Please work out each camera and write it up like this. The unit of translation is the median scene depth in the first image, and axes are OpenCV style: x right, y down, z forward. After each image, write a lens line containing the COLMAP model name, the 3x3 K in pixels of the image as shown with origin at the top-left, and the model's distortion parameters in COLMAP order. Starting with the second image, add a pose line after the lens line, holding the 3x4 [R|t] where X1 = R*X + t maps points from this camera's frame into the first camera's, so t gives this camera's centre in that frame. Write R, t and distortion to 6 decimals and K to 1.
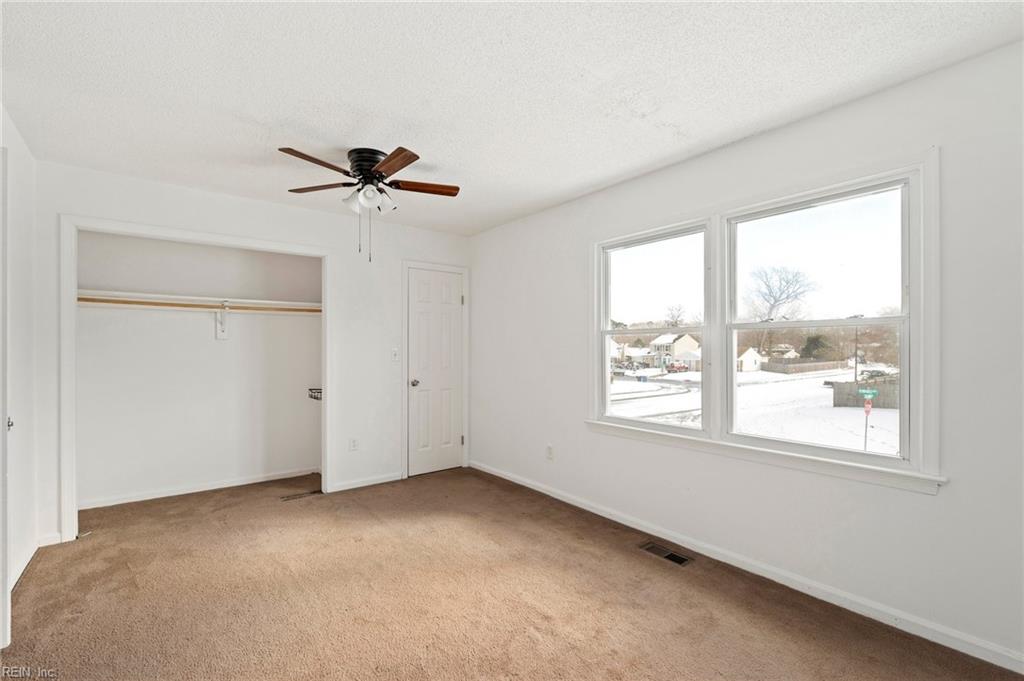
lens RADIAL K [[455.7, 0, 517.4], [0, 455.7, 344.7], [0, 0, 1]] dist [-0.003052, 0.000123]
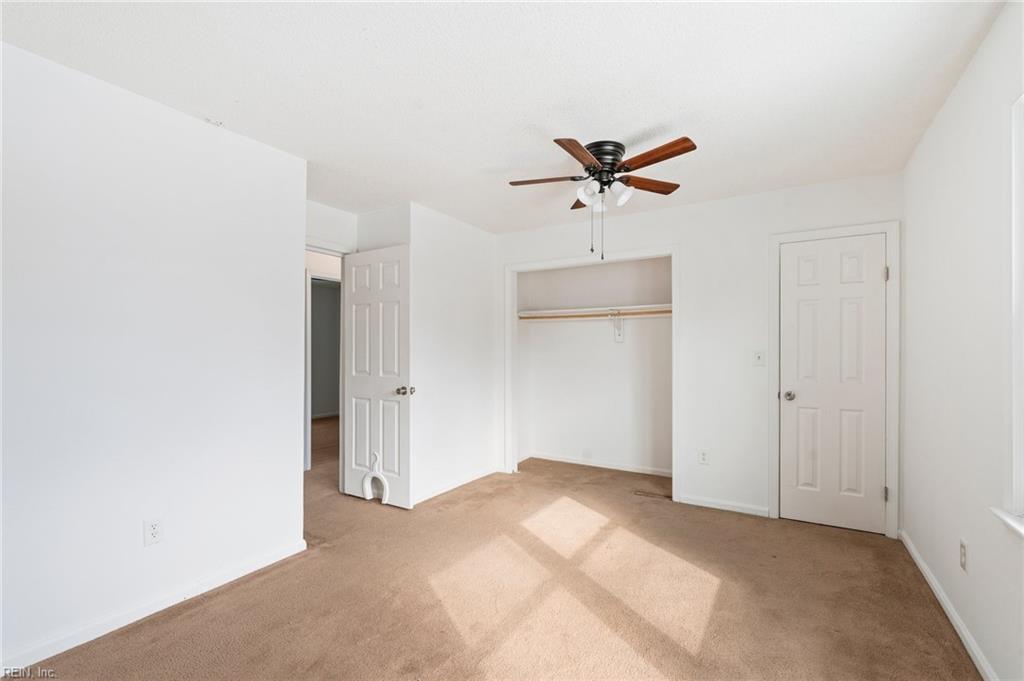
lens RADIAL K [[455.7, 0, 504.2], [0, 455.7, 349.1], [0, 0, 1]] dist [-0.003052, 0.000123]
pose [[0.331457, -0.003237, -0.943465, 0.373628], [0.009588, 0.999954, -0.000062, 0.003051], [0.943422, -0.009025, 0.331472, 0.355046]]
